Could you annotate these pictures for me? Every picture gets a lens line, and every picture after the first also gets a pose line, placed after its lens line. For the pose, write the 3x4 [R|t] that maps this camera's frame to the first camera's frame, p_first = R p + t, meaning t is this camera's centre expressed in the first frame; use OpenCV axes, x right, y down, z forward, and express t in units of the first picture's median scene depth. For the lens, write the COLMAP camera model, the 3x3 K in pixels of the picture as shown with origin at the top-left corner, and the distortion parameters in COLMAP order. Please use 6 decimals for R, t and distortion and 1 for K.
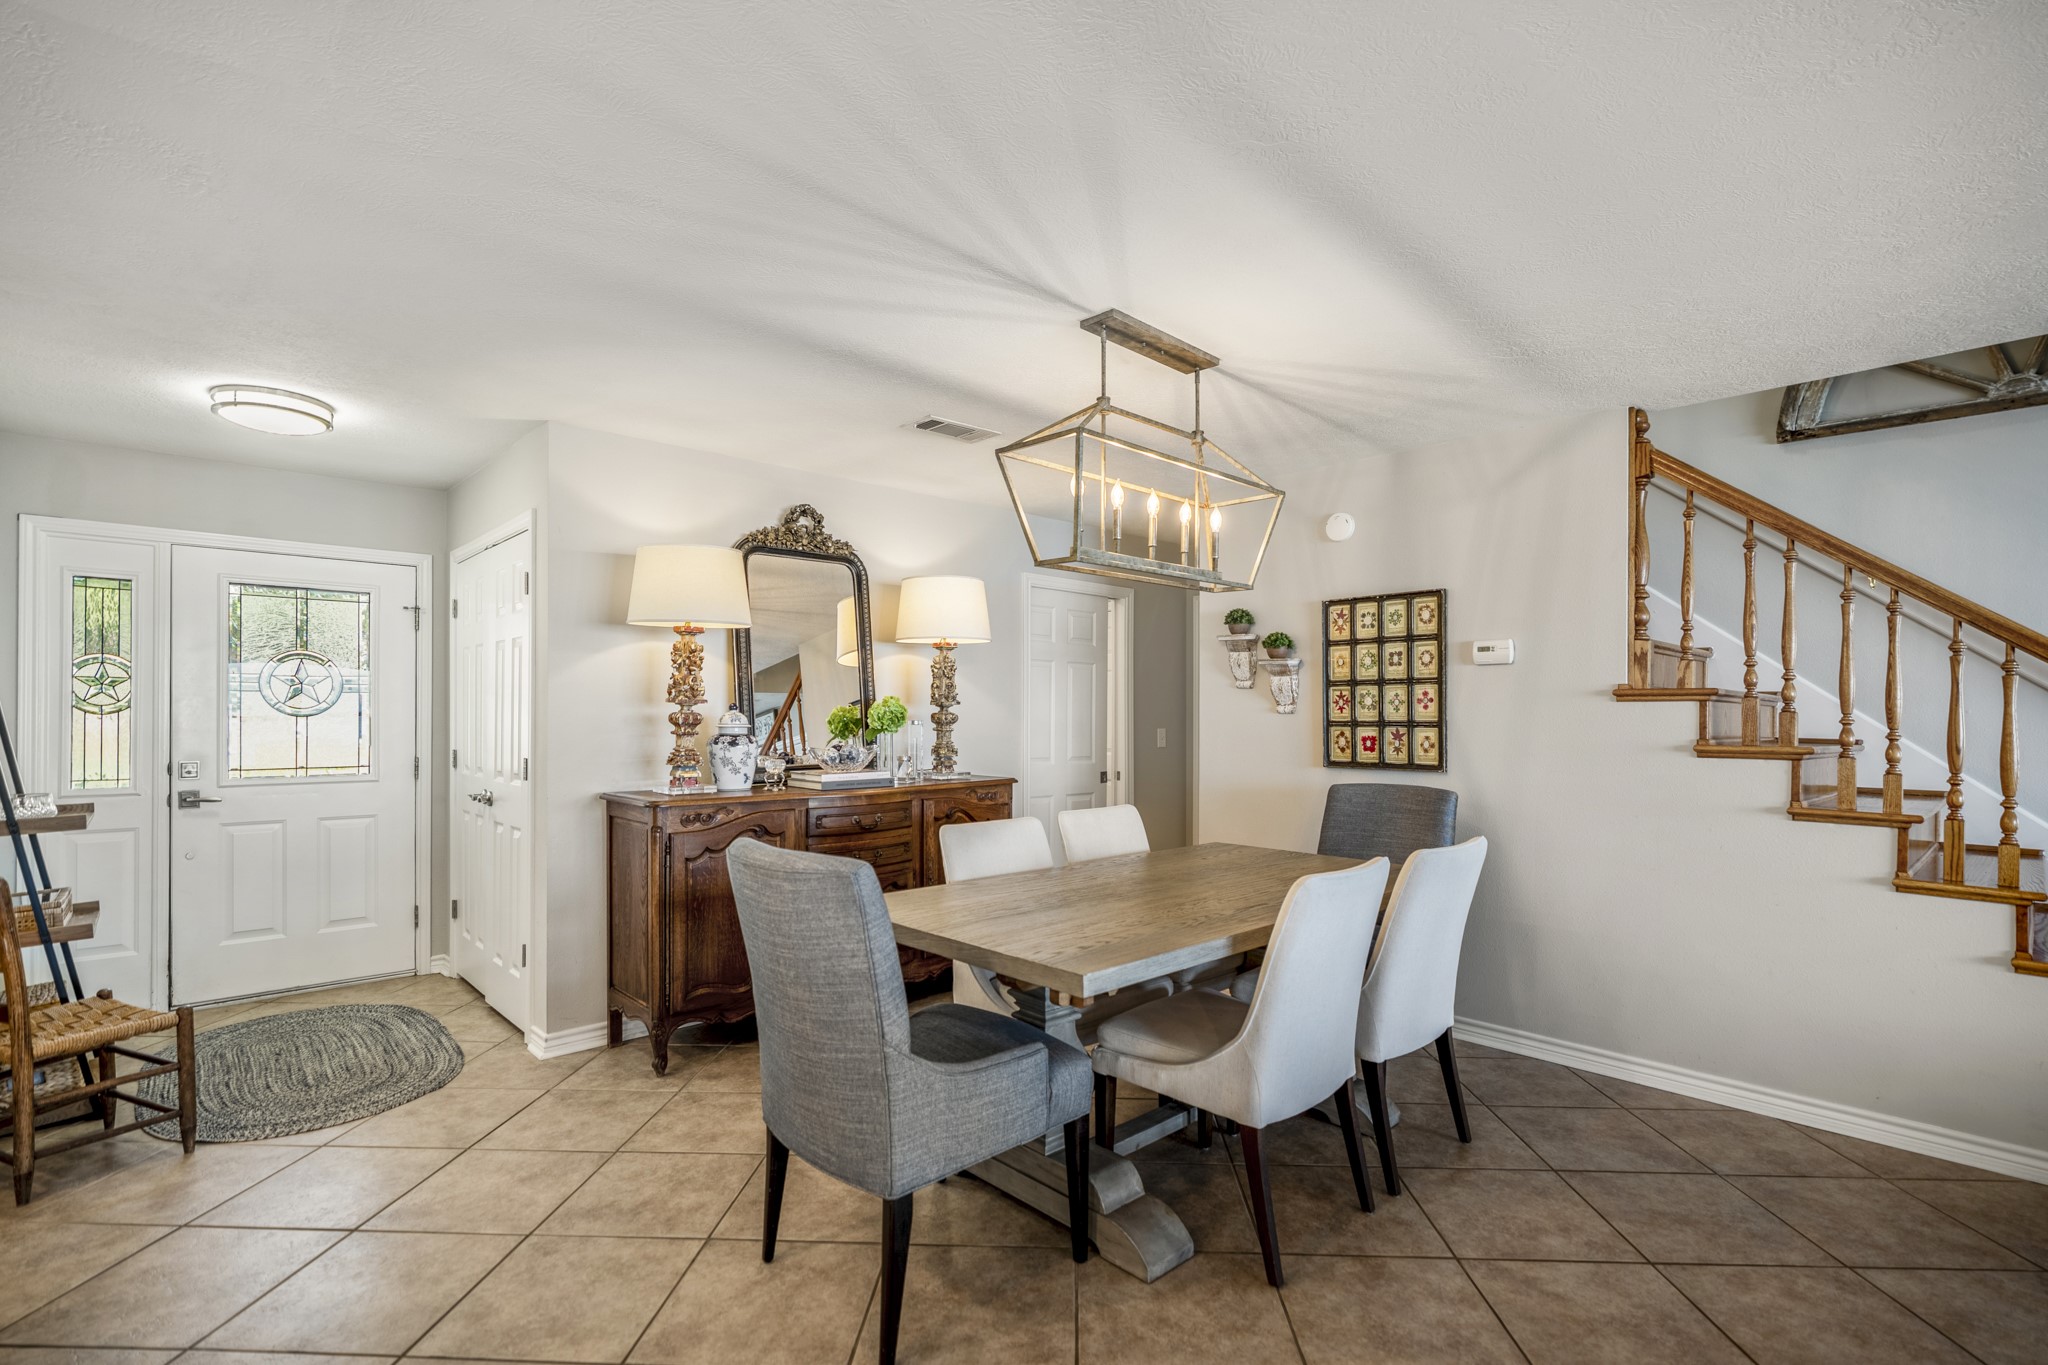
lens RADIAL K [[950.4, 0, 1027.5], [0, 950.4, 718.6], [0, 0, 1]] dist [-0.001887, -0.000504]
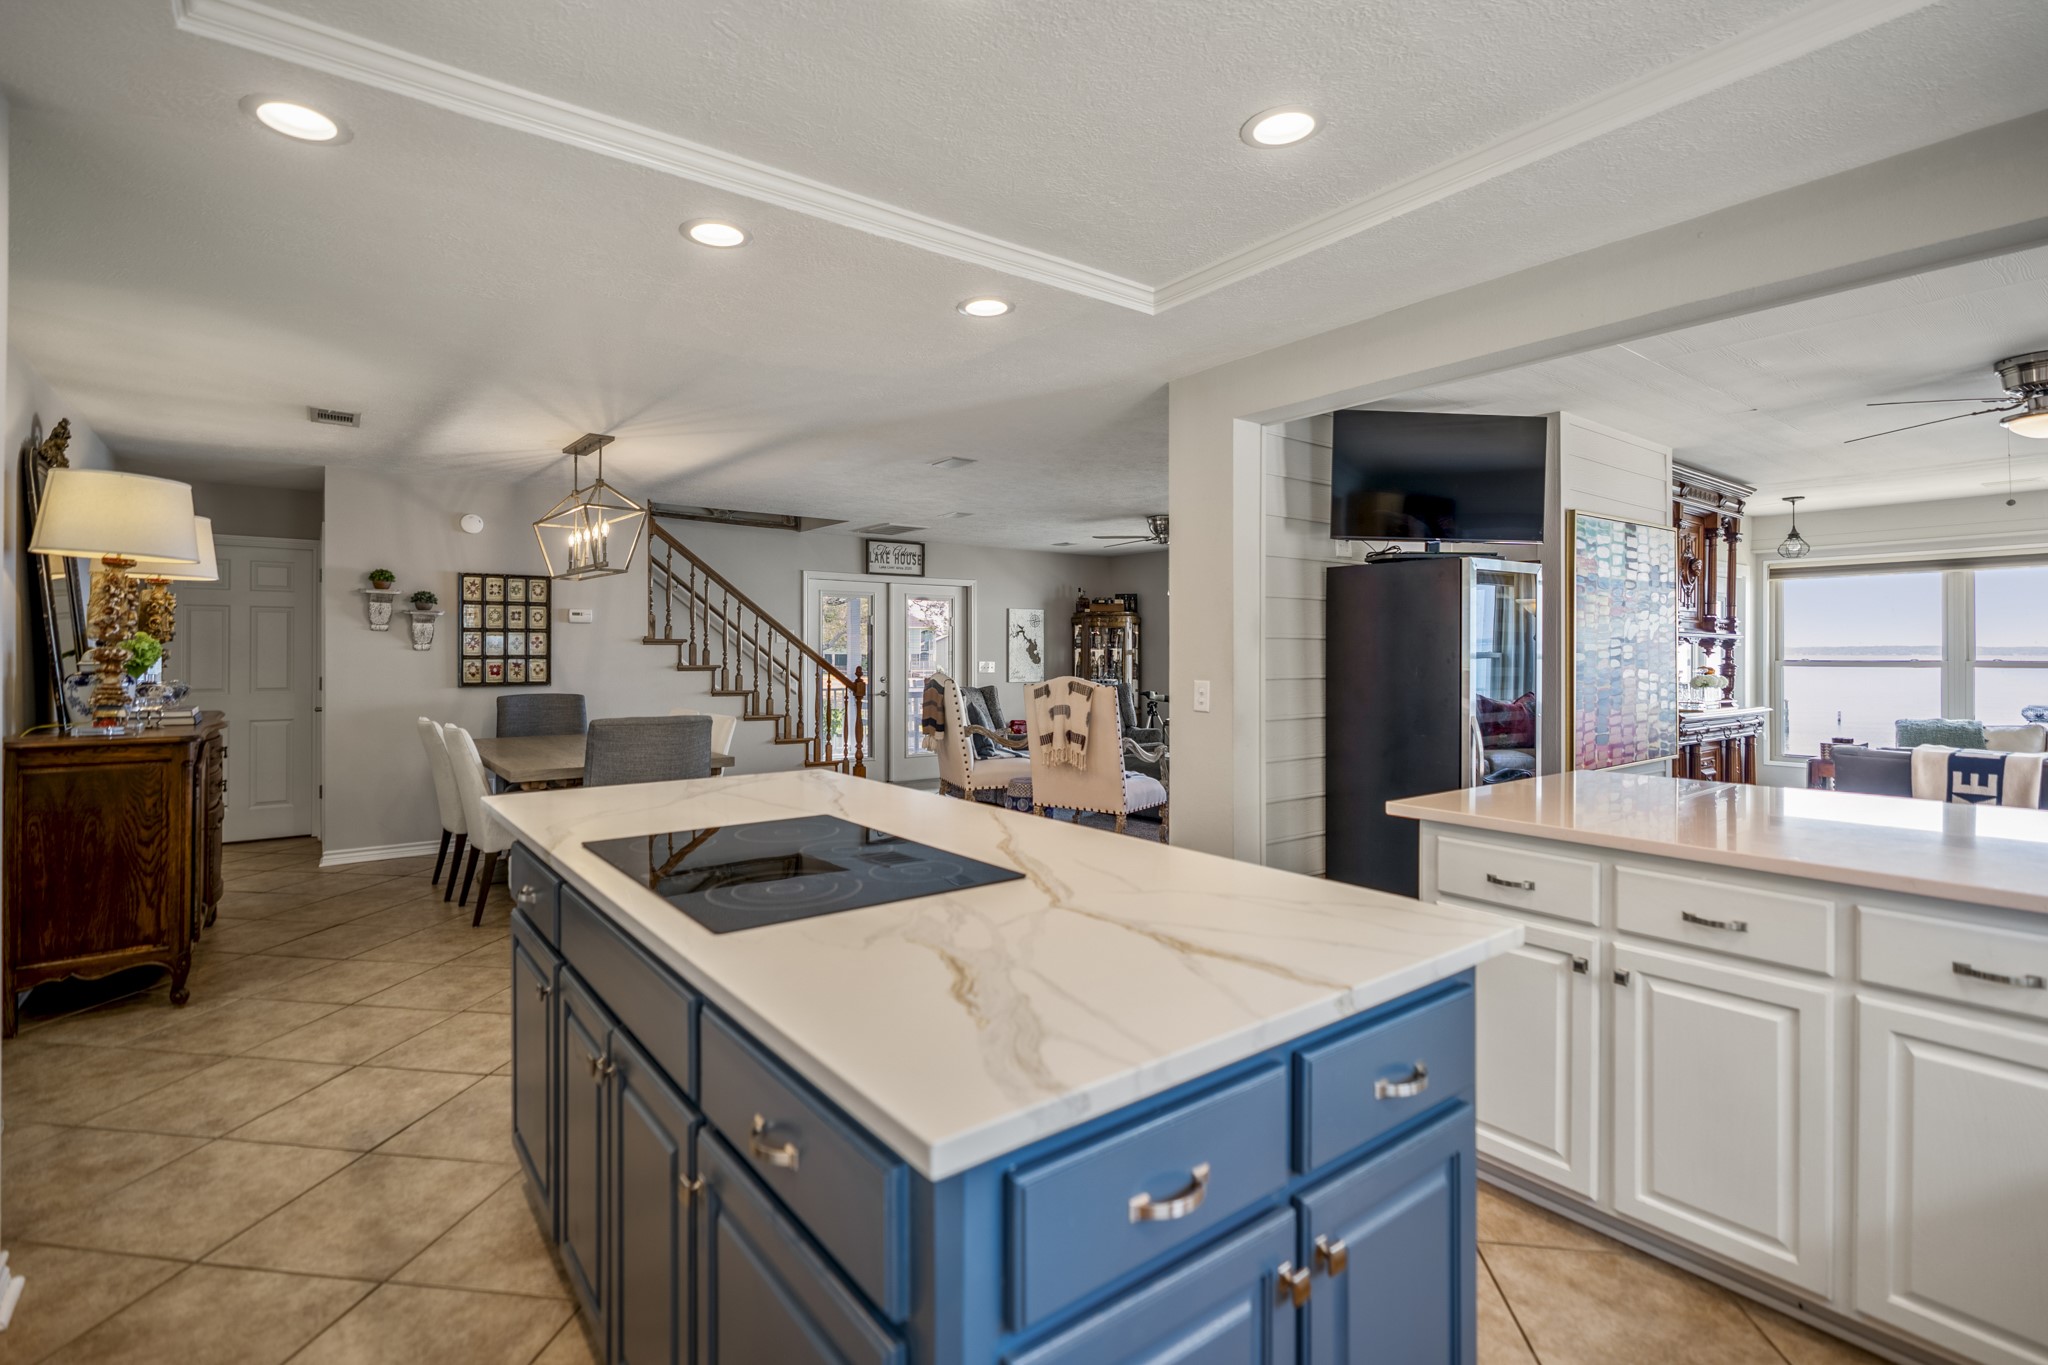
lens RADIAL K [[960.9, 0, 1020.9], [0, 960.9, 648.8], [0, 0, 1]] dist [-0.002146, -0.000260]
pose [[0.098309, 0.003468, 0.995150, -1.116432], [0.004338, 0.999983, -0.003914, 0.001818], [-0.995146, 0.004702, 0.098292, 0.006459]]
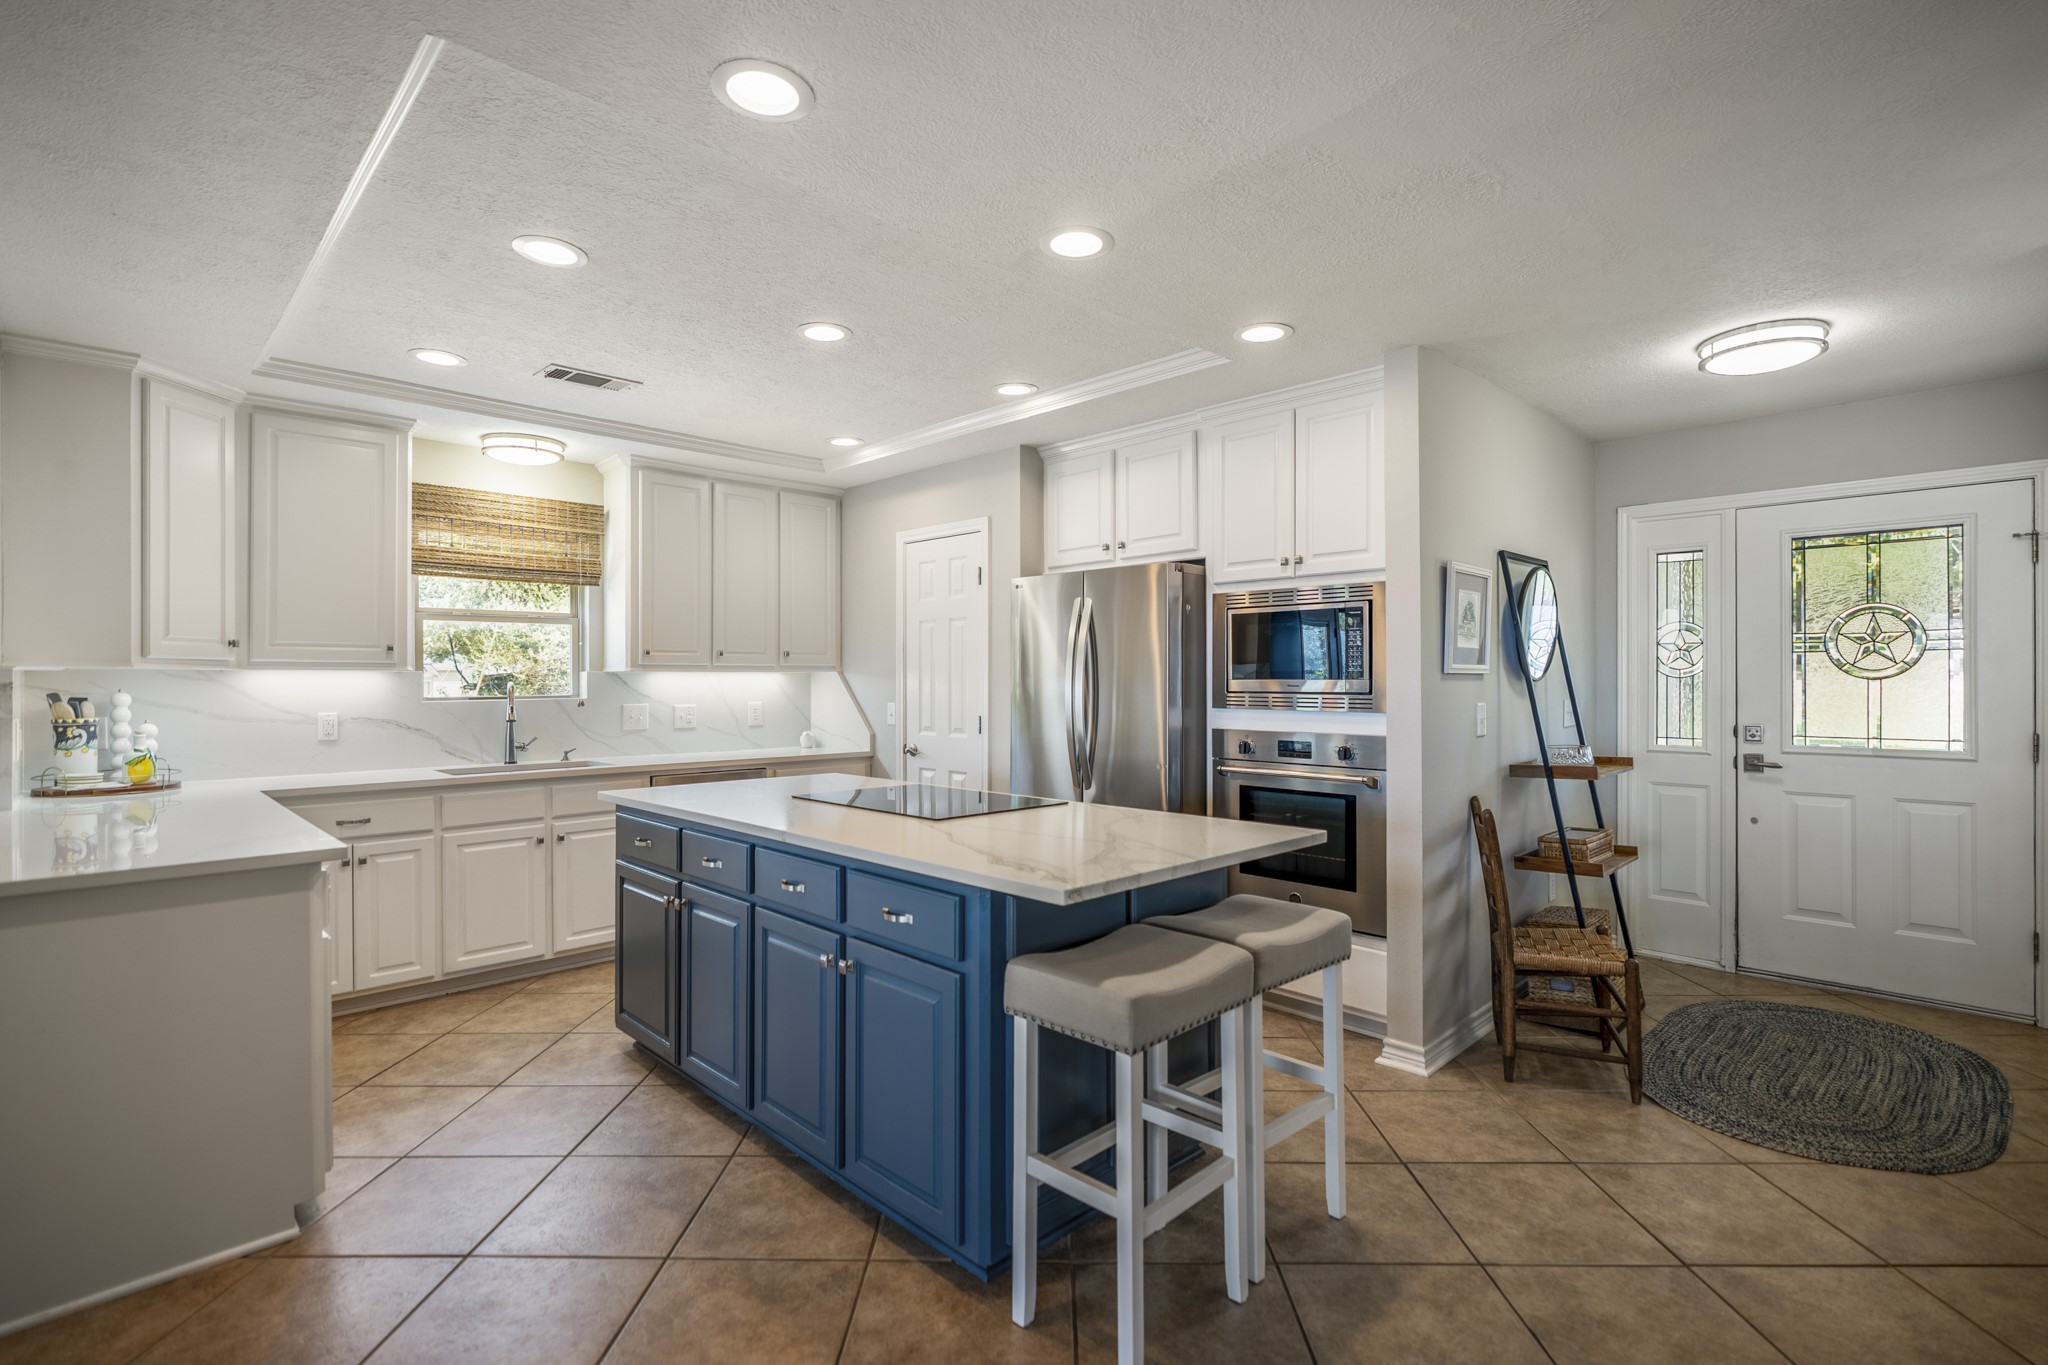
lens RADIAL K [[949.3, 0, 1027.7], [0, 949.3, 681.4], [0, 0, 1]] dist [-0.005760, 0.000166]
pose [[0.032136, 0.000280, -0.999483, 0.084434], [-0.001681, 0.999999, 0.000226, 0.000693], [0.999482, 0.001673, 0.032136, 0.216743]]
